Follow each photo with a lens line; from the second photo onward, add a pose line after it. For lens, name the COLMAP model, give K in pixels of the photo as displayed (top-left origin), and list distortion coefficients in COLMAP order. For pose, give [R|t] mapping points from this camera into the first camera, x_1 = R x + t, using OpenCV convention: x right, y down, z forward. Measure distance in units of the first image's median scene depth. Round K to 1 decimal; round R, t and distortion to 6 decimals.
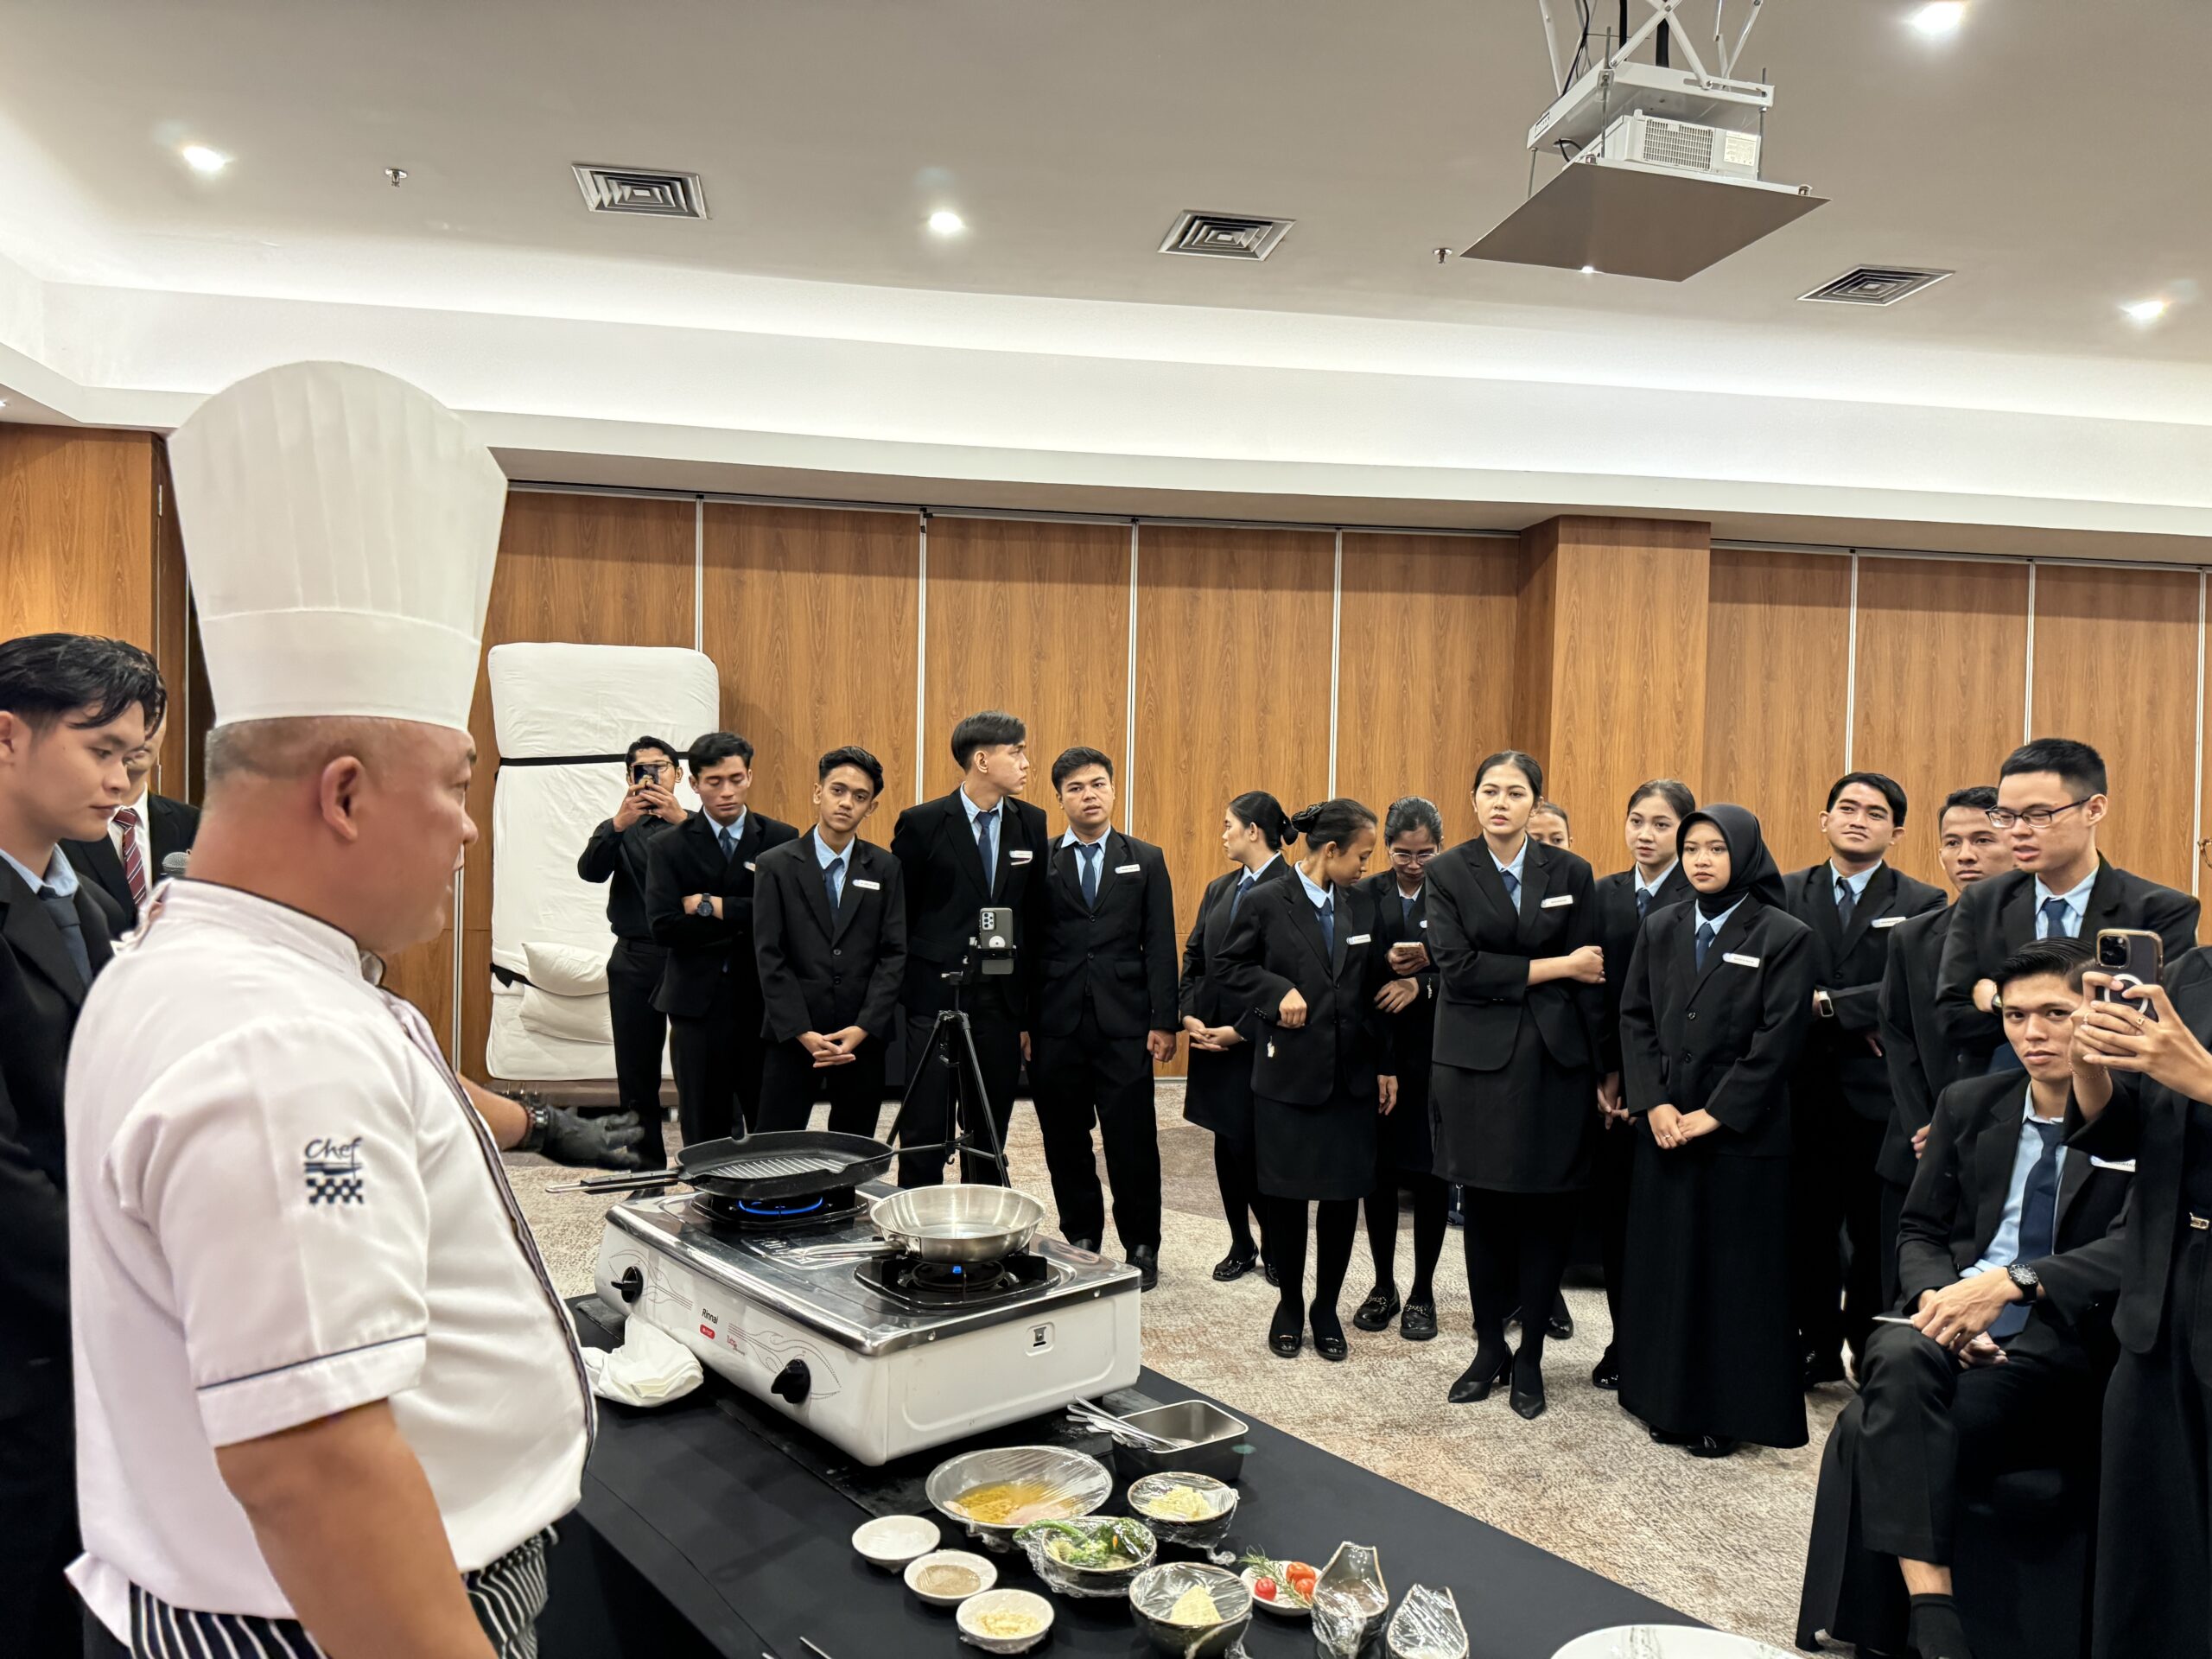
lens RADIAL K [[1559.8, 0, 1072.0], [0, 1559.8, 835.3], [0, 0, 1]] dist [0.075575, -0.098013]
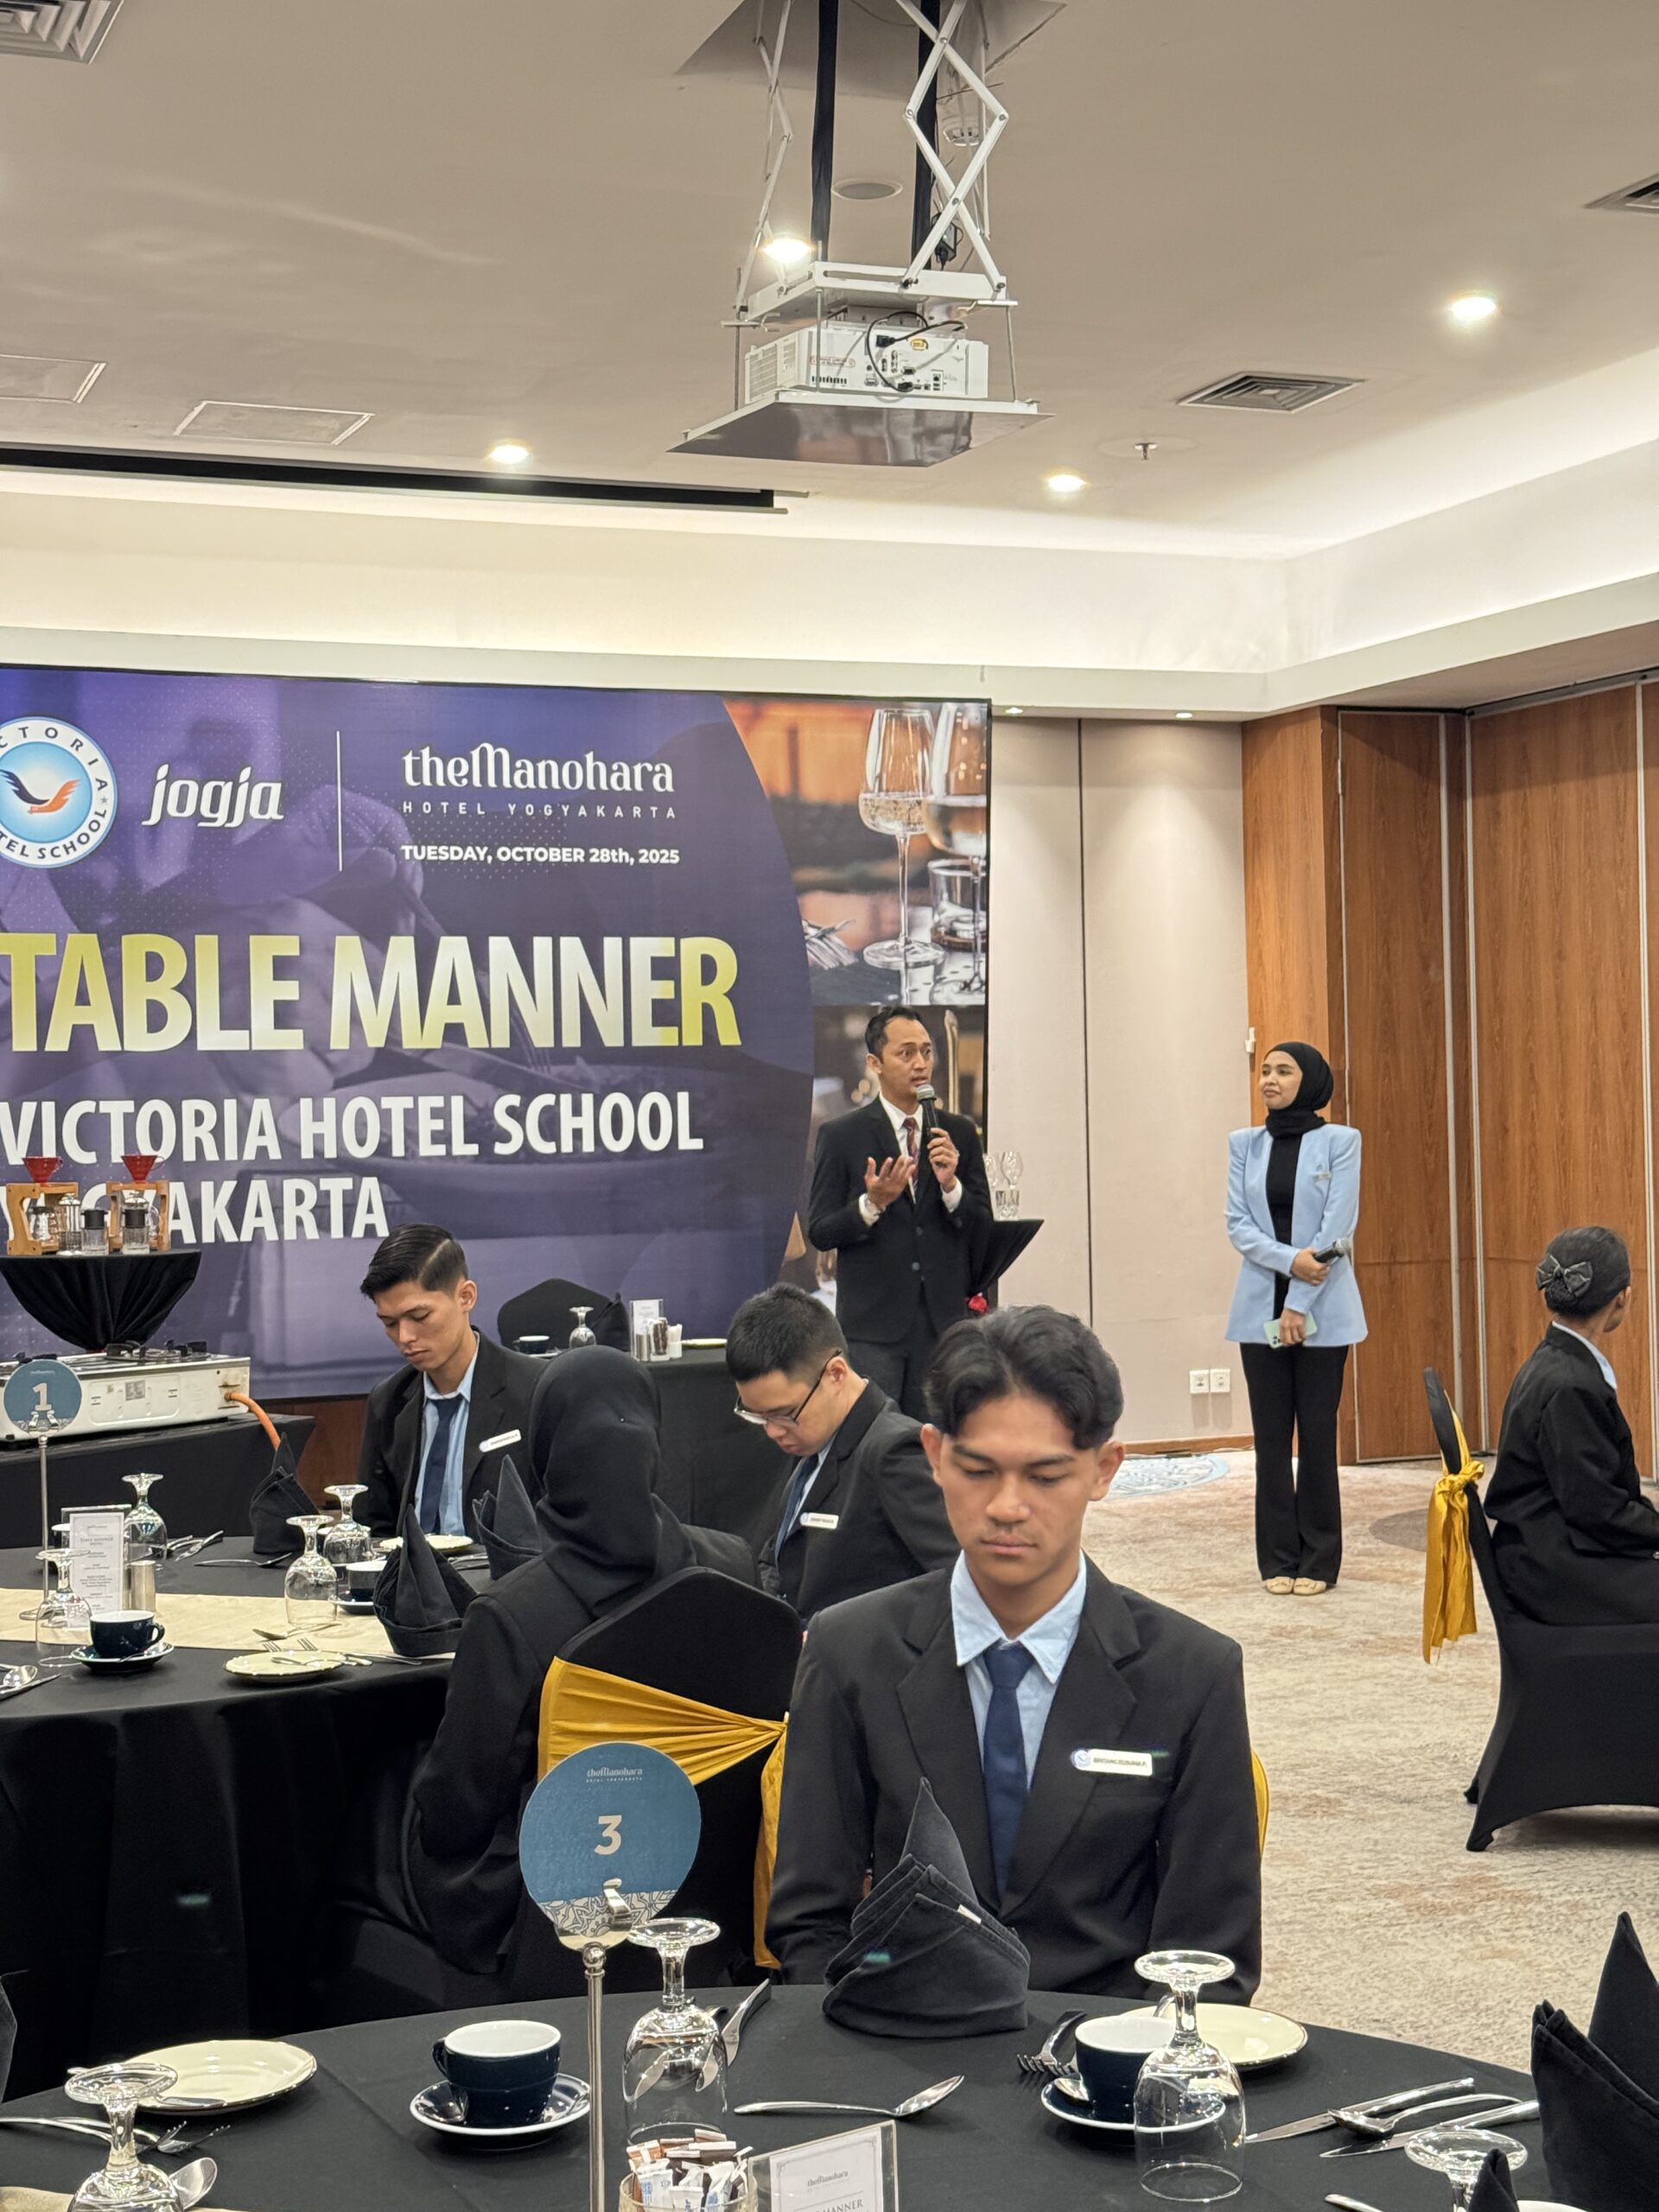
lens RADIAL K [[3117.4, 0, 877.6], [0, 3117.4, 1090.0], [0, 0, 1]] dist [0.097820, 0.000000]
pose [[0.232940, -0.025406, -0.972159, 0.914821], [0.011415, 0.999661, -0.023390, 0.004895], [0.972424, -0.005649, 0.233151, 0.273636]]
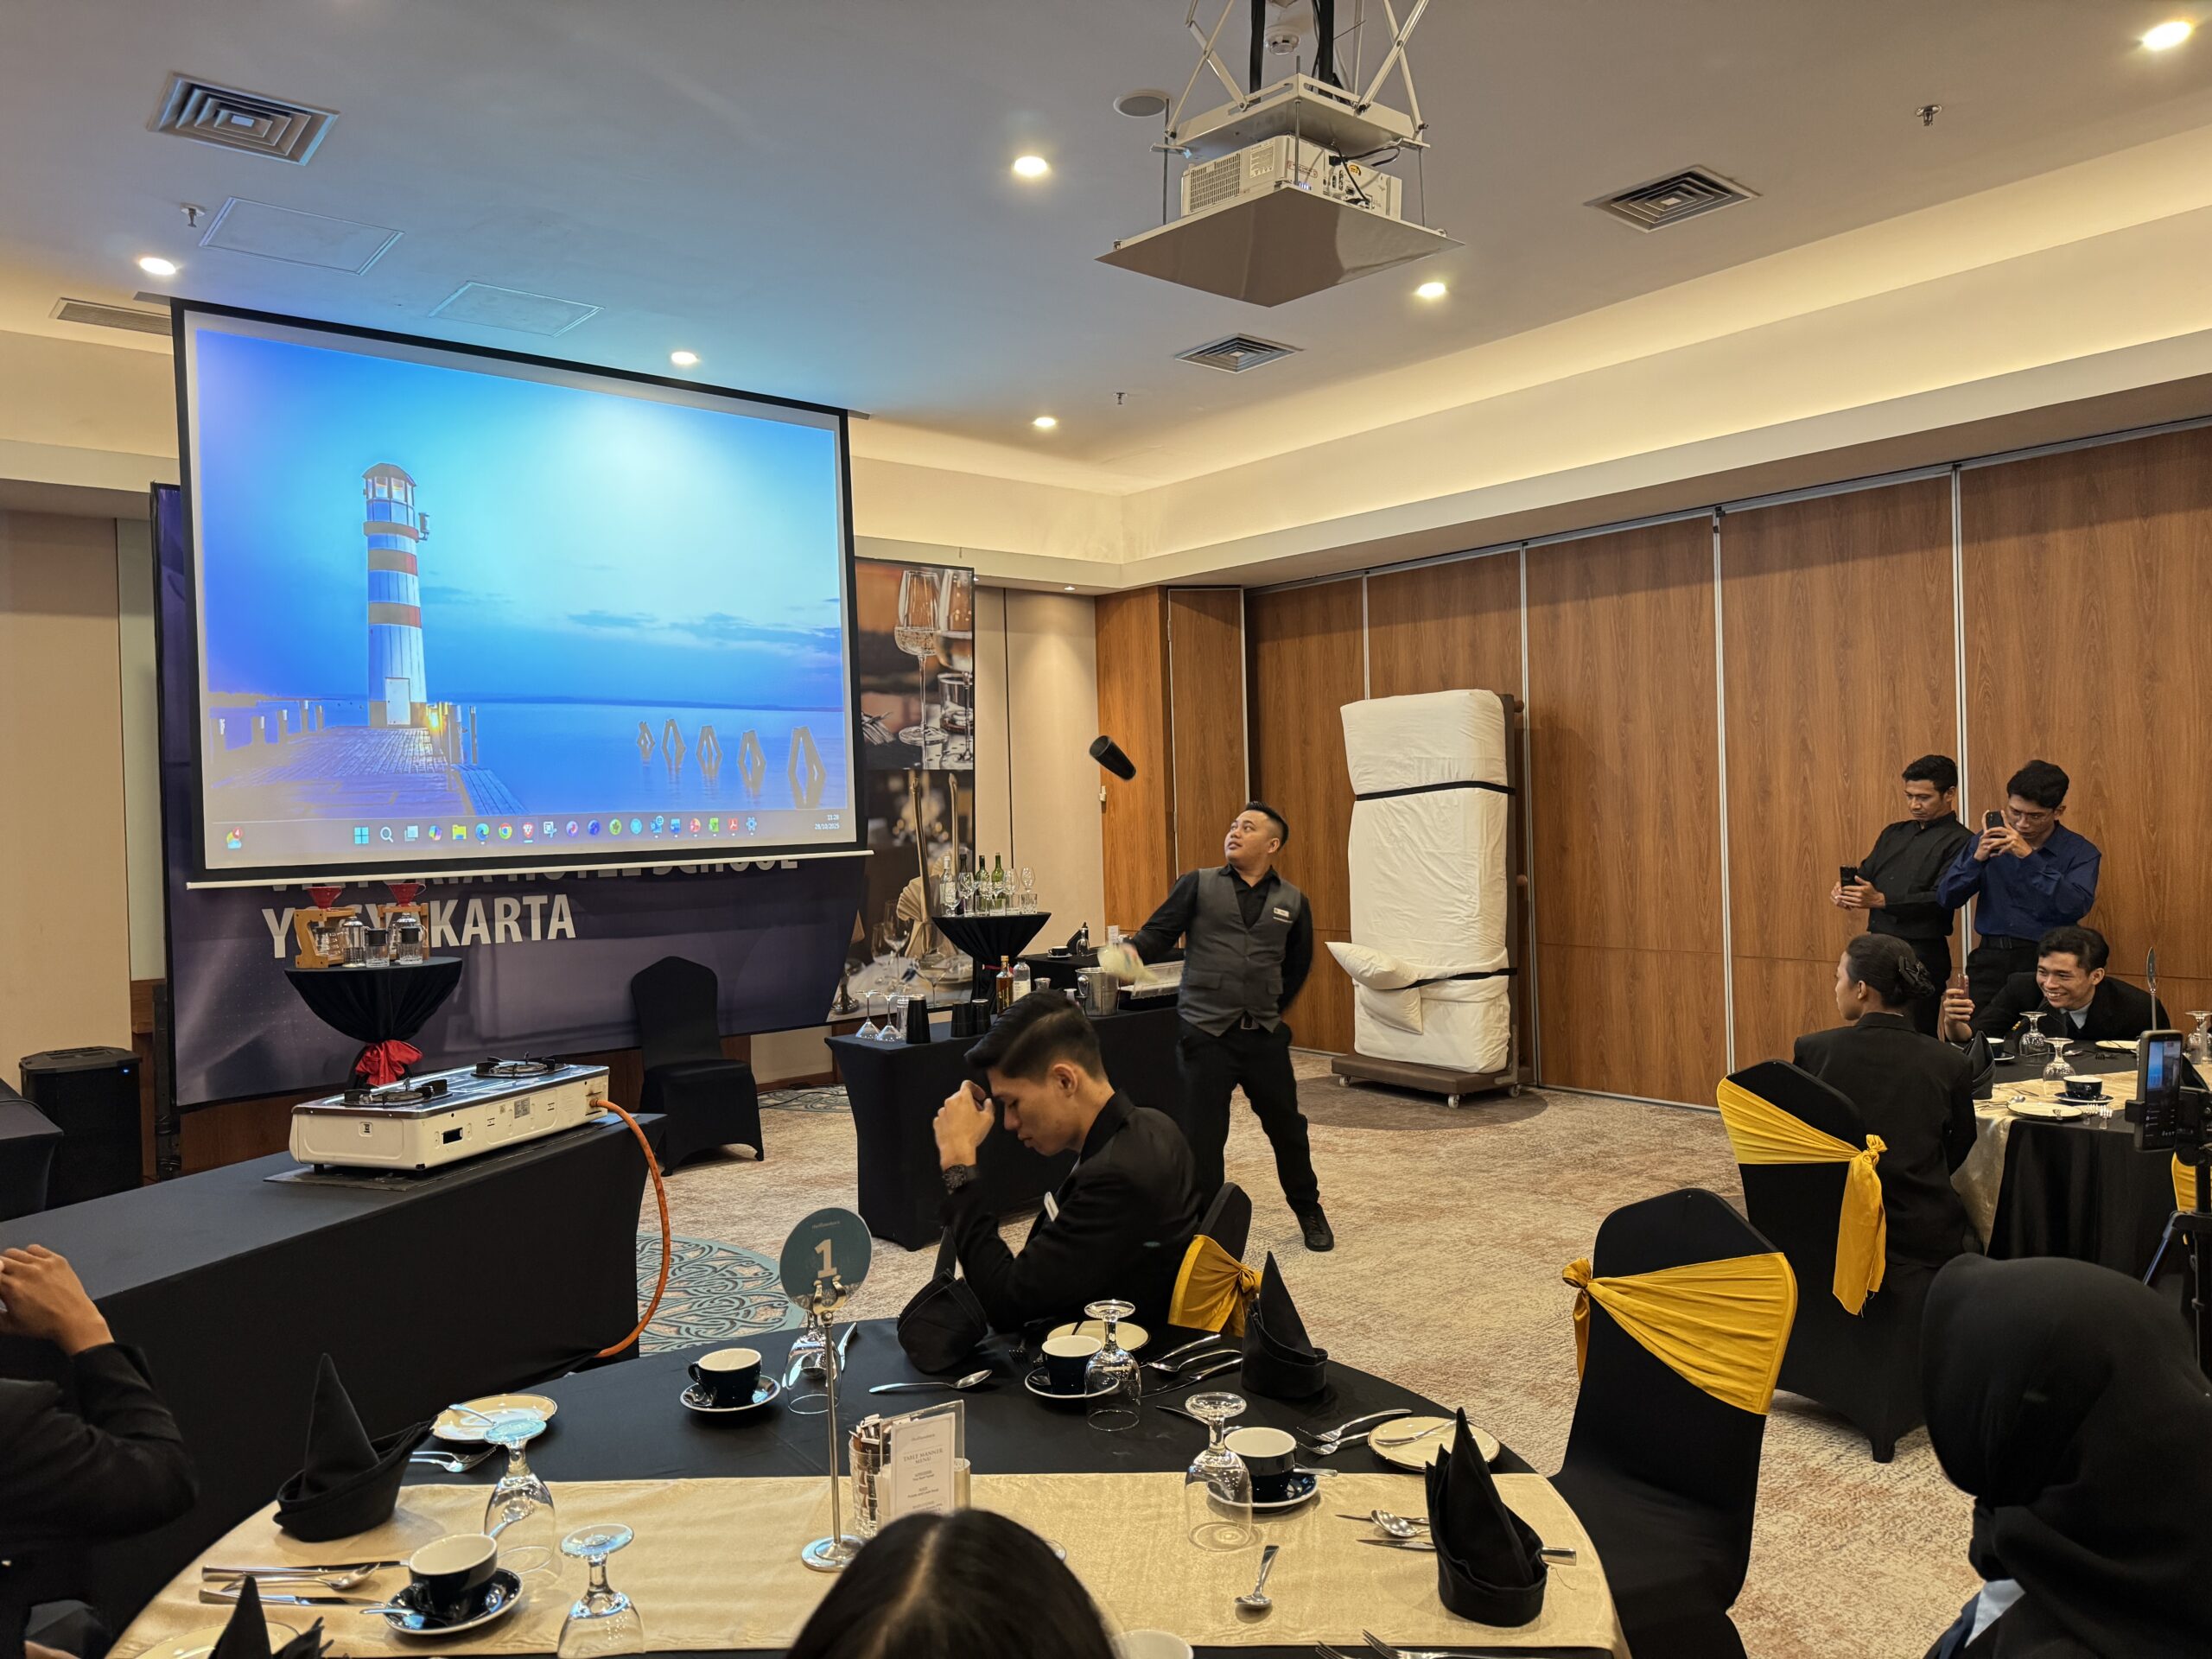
lens RADIAL K [[1559.8, 0, 1121.7], [0, 1559.8, 817.2], [0, 0, 1]] dist [0.075575, -0.098013]
pose [[0.516677, -0.031051, -0.855617, 0.520641], [0.024714, 0.999467, -0.021348, -0.008330], [0.855823, -0.010116, 0.517169, 0.183067]]
